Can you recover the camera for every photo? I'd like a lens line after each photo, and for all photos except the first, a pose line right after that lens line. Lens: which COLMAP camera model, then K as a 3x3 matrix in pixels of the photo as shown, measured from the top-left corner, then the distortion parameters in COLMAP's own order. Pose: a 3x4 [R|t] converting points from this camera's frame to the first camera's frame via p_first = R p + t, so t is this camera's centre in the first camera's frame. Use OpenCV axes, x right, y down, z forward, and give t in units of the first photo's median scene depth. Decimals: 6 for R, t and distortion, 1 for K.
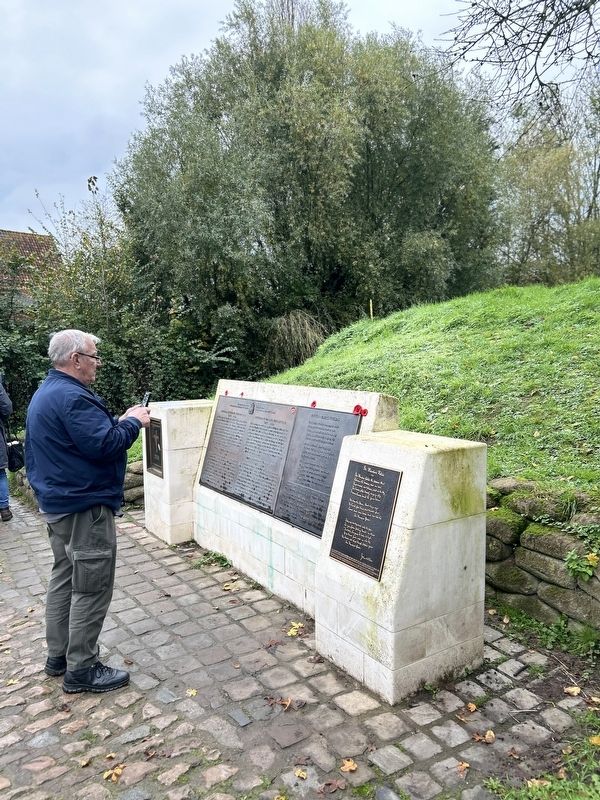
lens RADIAL K [[603.1, 0, 300.9], [0, 603.1, 402.0], [0, 0, 1]] dist [0.053625, -0.055151]
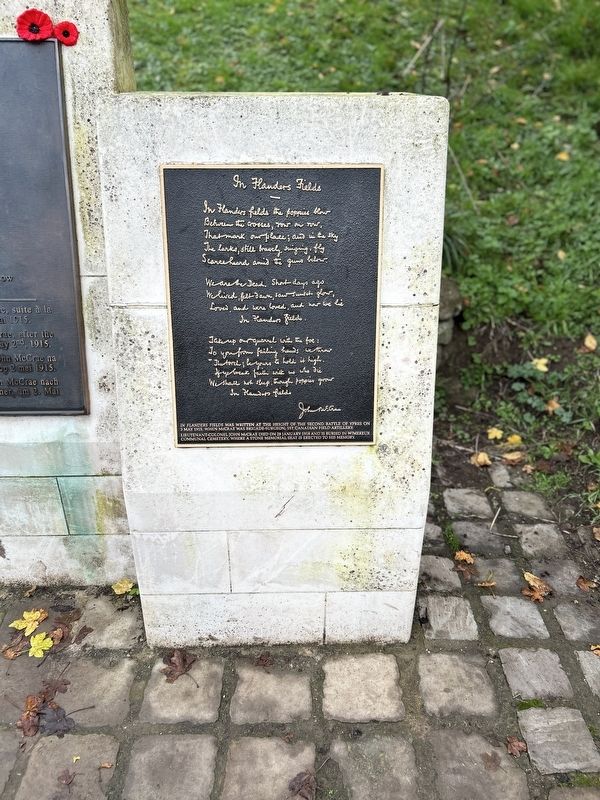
lens RADIAL K [[603.1, 0, 294.1], [0, 603.1, 412.7], [0, 0, 1]] dist [0.053625, -0.055151]
pose [[0.531567, -0.394777, 0.749392, -0.190266], [0.067917, 0.901760, 0.426868, 0.079970], [-0.844289, -0.176012, 0.506158, 0.749680]]
